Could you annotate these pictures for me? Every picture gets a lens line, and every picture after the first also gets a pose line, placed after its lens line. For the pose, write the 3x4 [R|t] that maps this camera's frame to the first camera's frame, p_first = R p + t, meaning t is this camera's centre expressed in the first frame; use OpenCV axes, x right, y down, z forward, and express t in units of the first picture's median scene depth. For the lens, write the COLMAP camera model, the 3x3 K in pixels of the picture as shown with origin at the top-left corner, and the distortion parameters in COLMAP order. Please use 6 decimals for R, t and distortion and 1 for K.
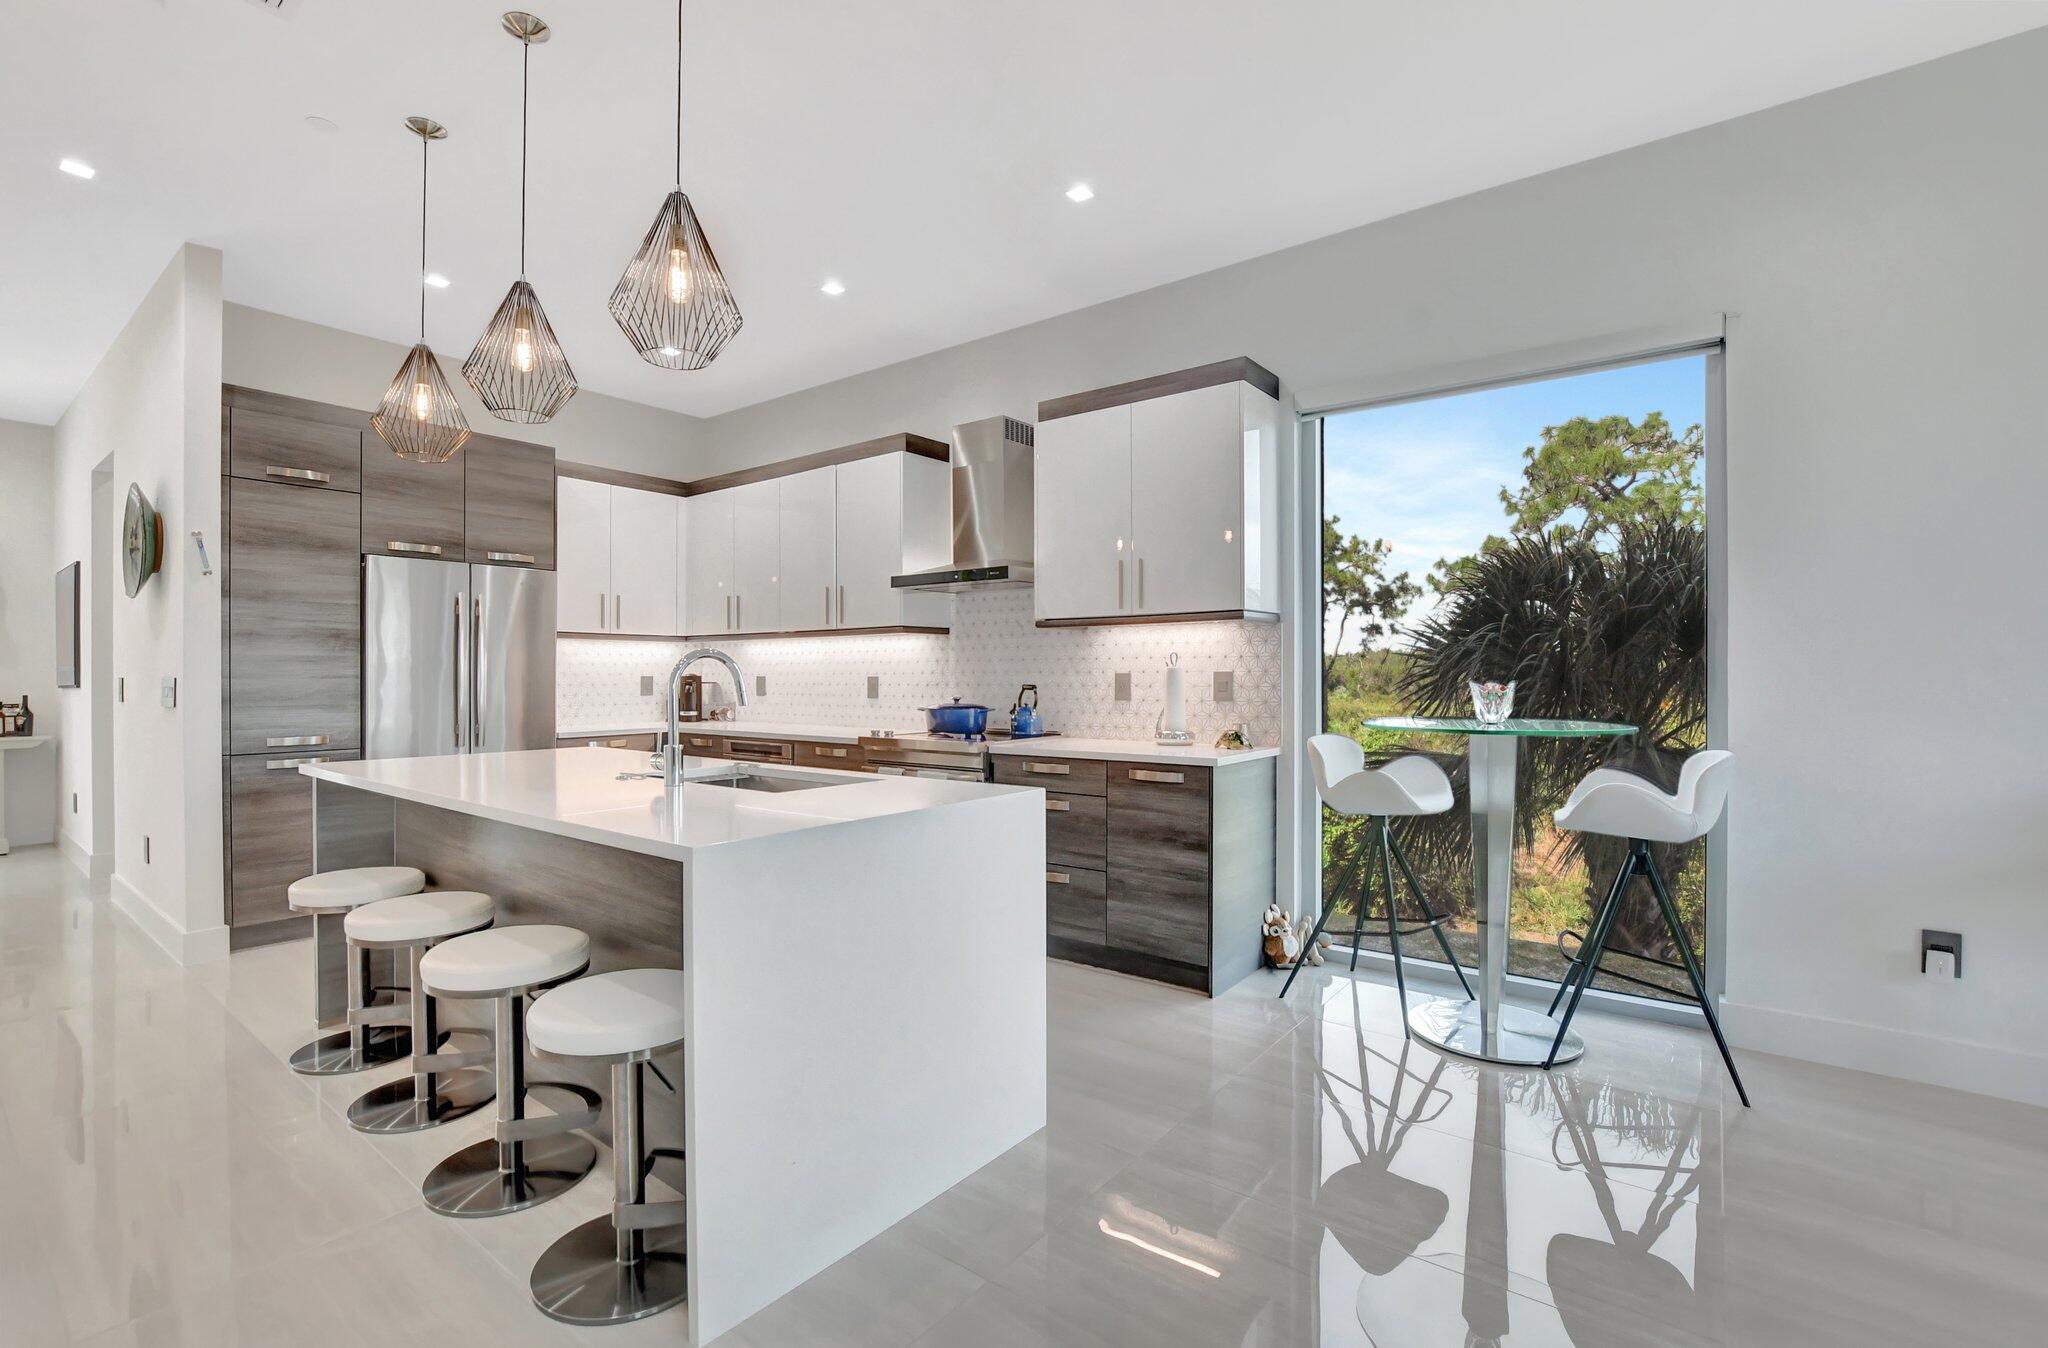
lens RADIAL K [[919.5, 0, 1026.0], [0, 919.5, 669.1], [0, 0, 1]] dist [-0.033625, 0.005641]
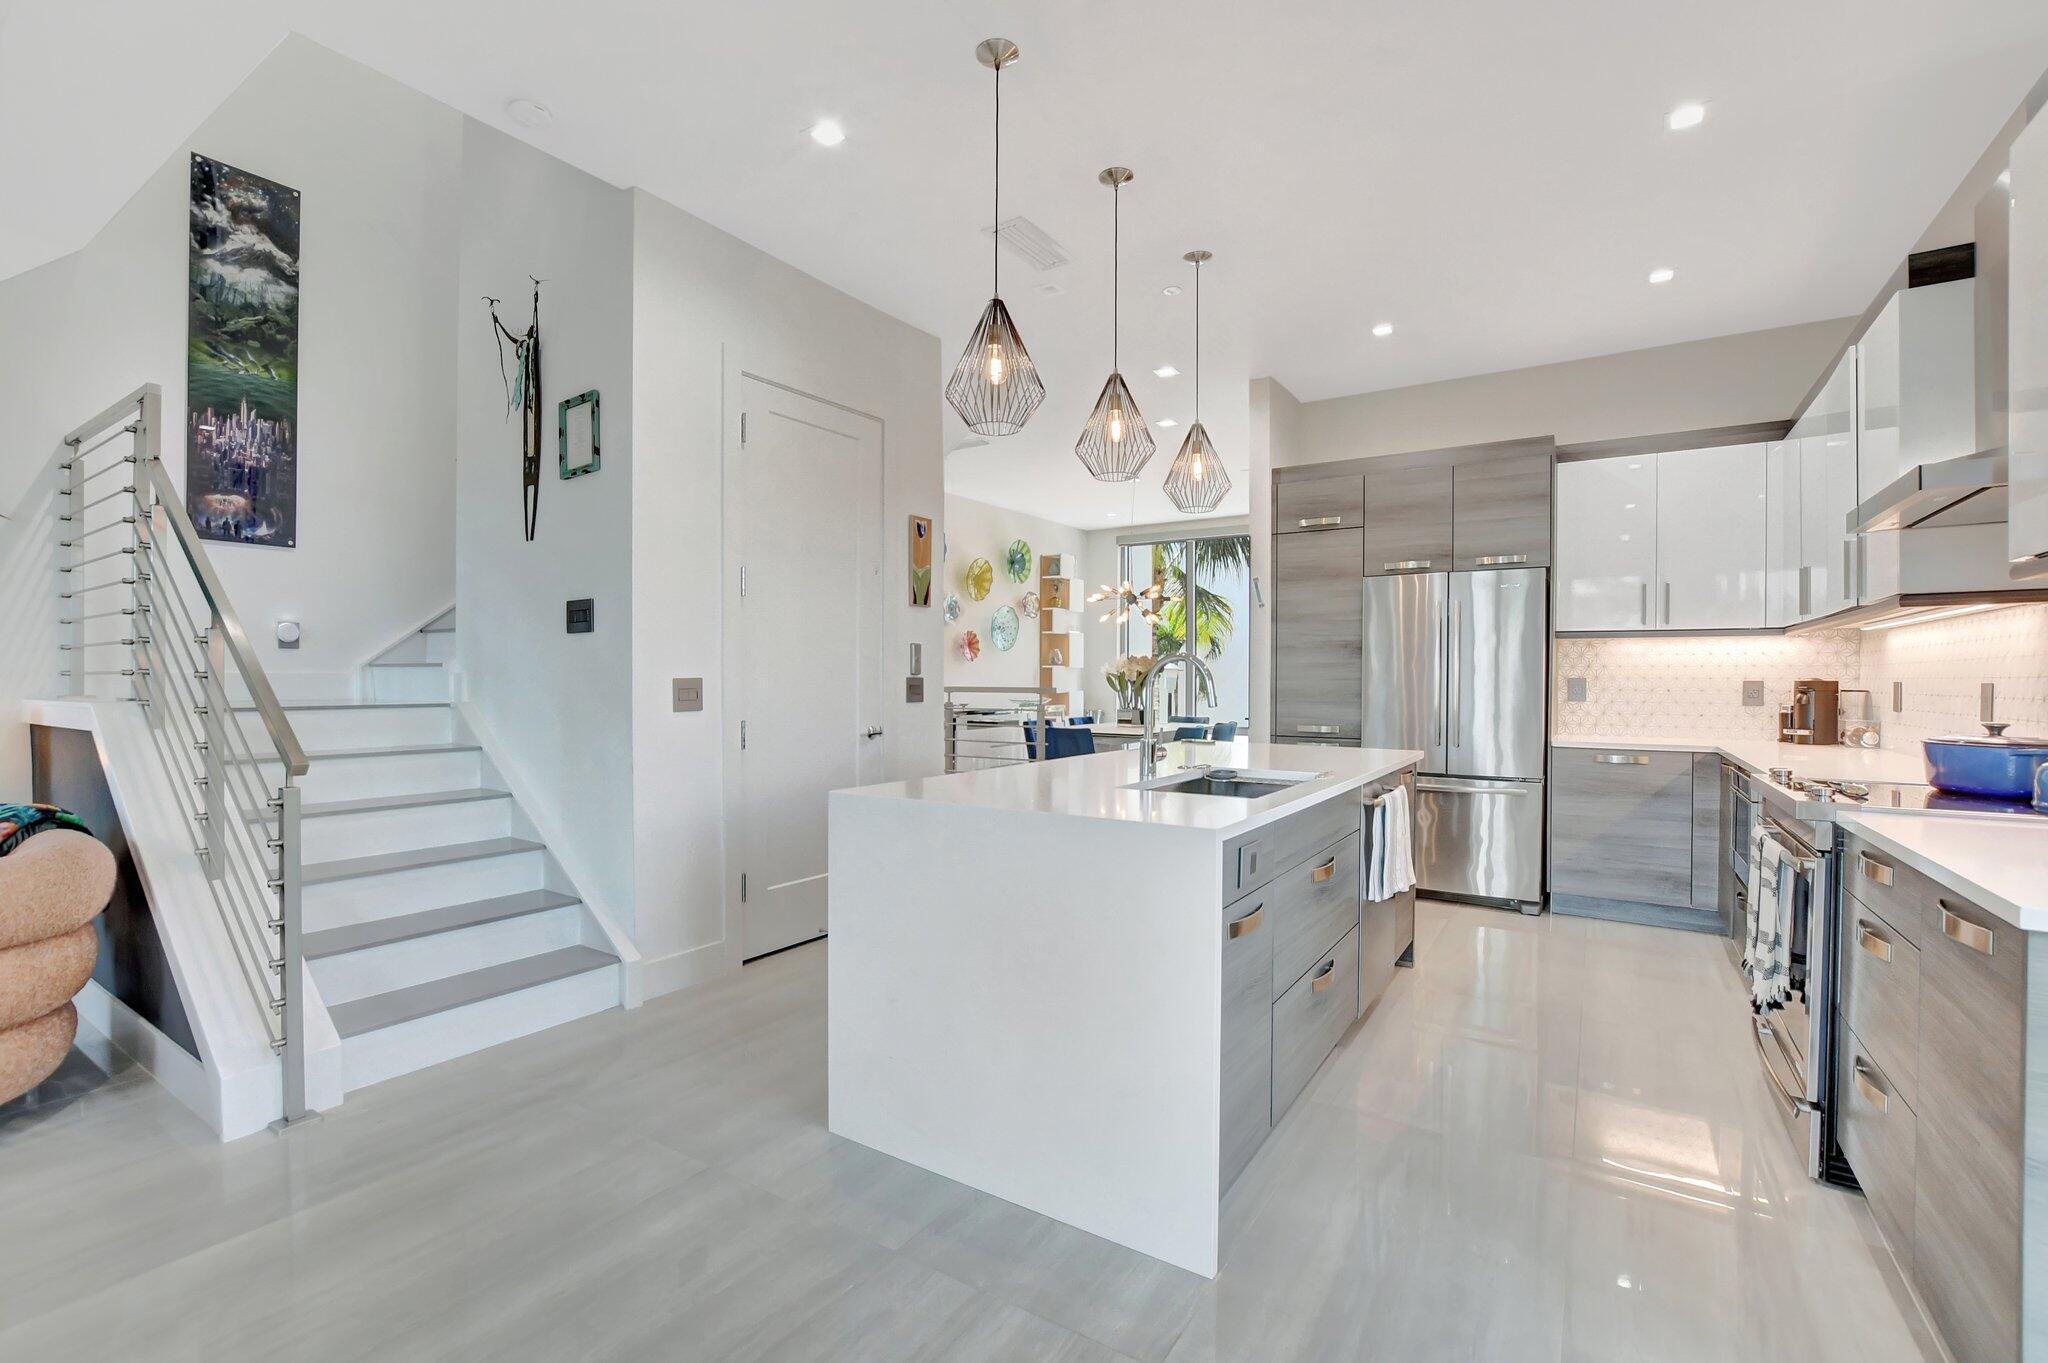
lens RADIAL K [[919.5, 0, 1010.6], [0, 919.5, 683.3], [0, 0, 1]] dist [-0.033625, 0.005641]
pose [[0.059955, 0.009317, -0.998158, 0.429881], [0.002485, 0.999952, 0.009483, 0.000794], [0.998198, -0.003049, 0.059929, 0.442970]]
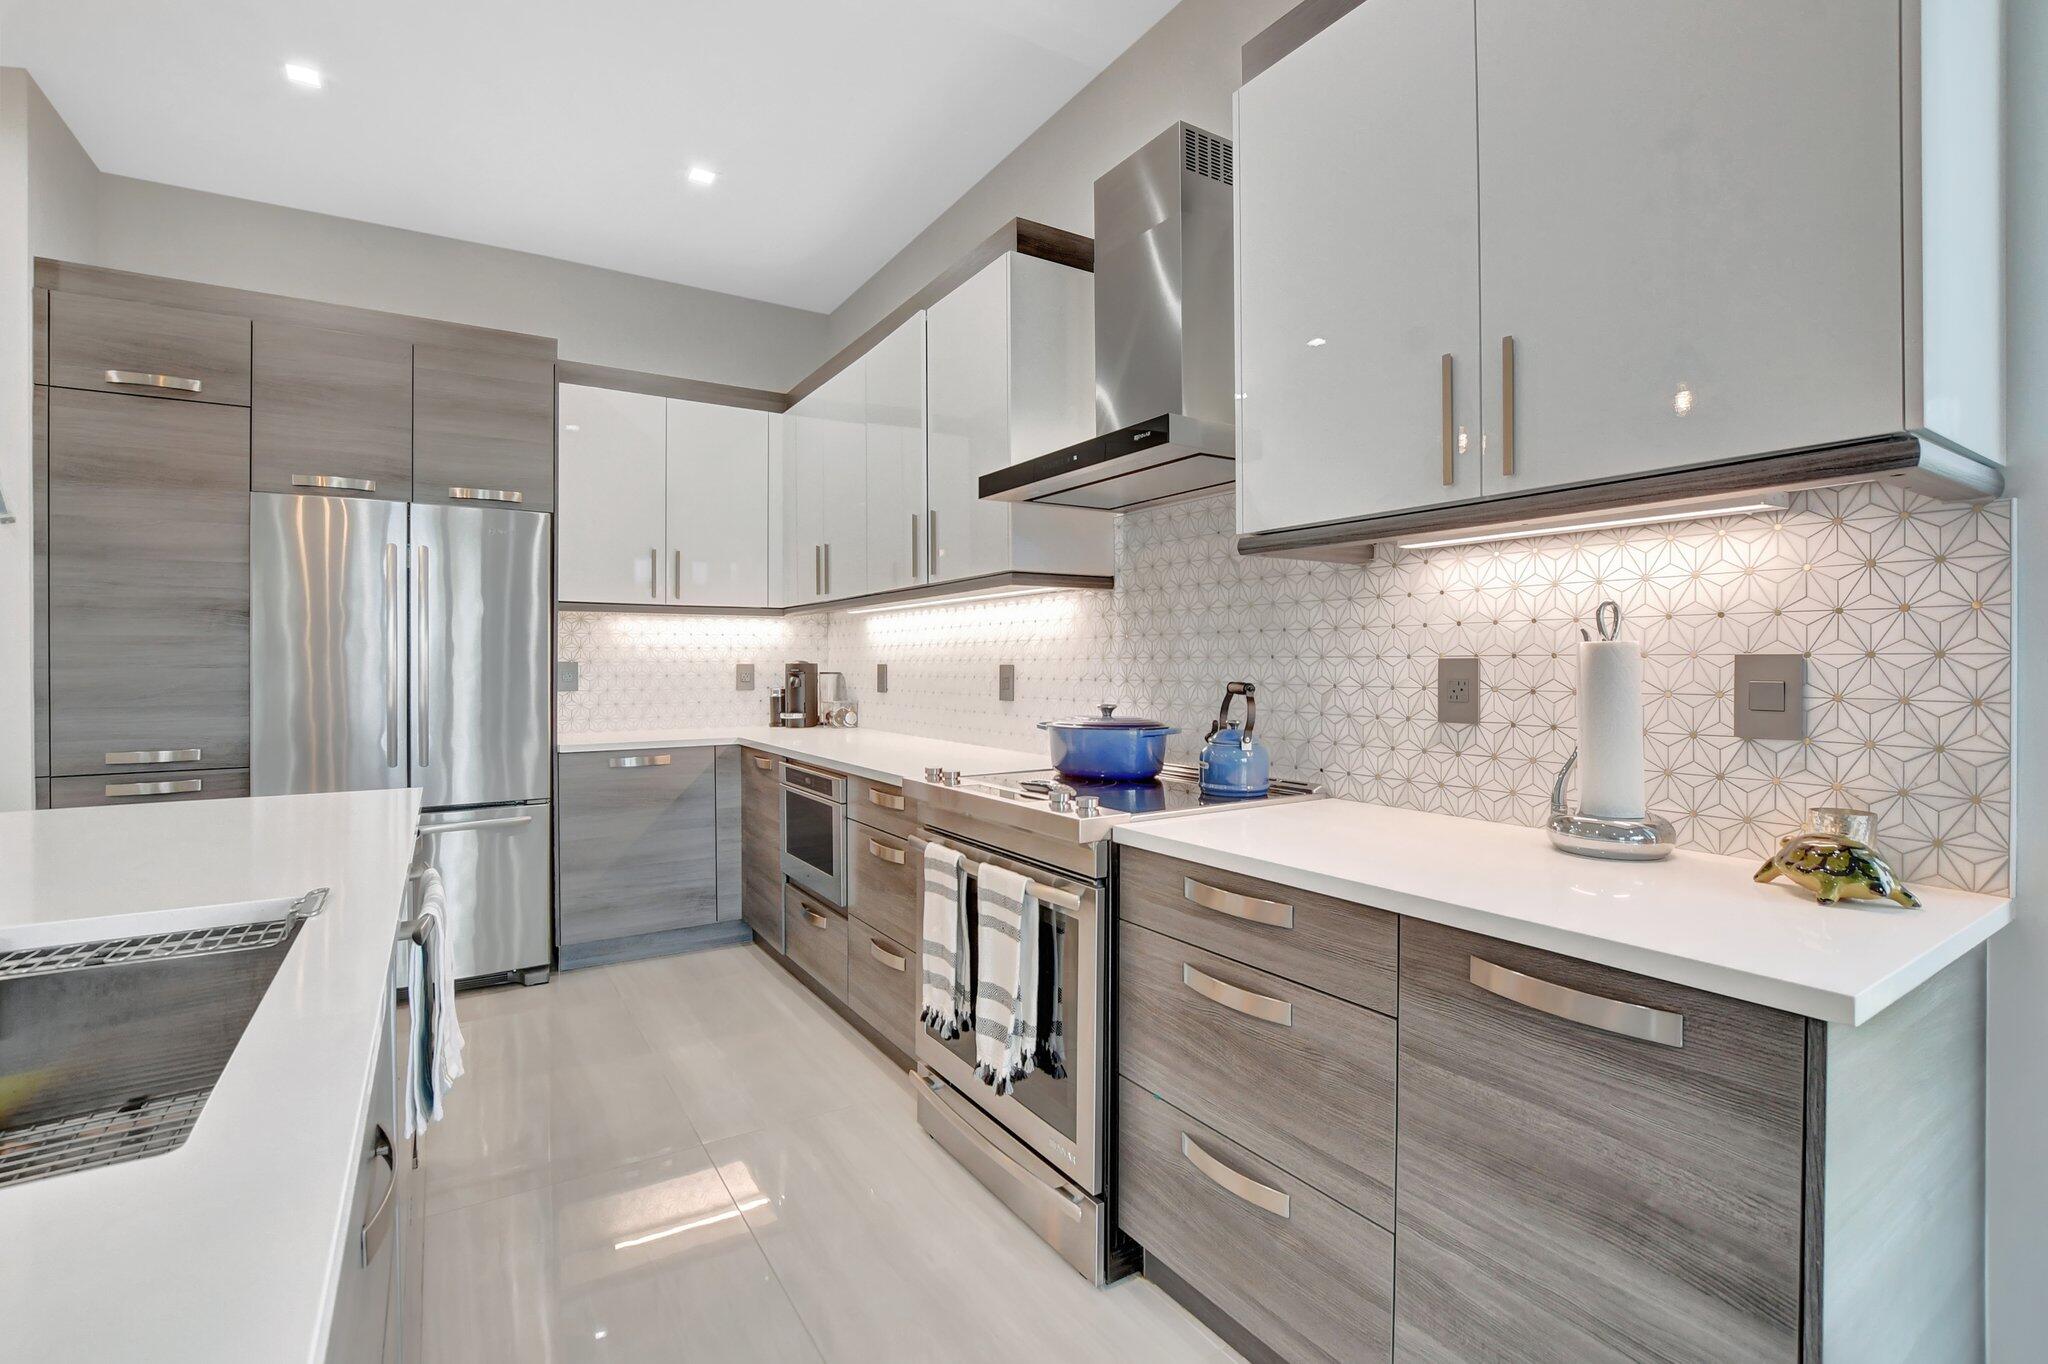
lens RADIAL K [[919.5, 0, 996.5], [0, 919.5, 669.3], [0, 0, 1]] dist [-0.033625, 0.005641]
pose [[0.930573, 0.001953, -0.366102, 0.061474], [0.004143, 0.999866, 0.015864, 0.001861], [0.366084, -0.016279, 0.930439, 0.534865]]
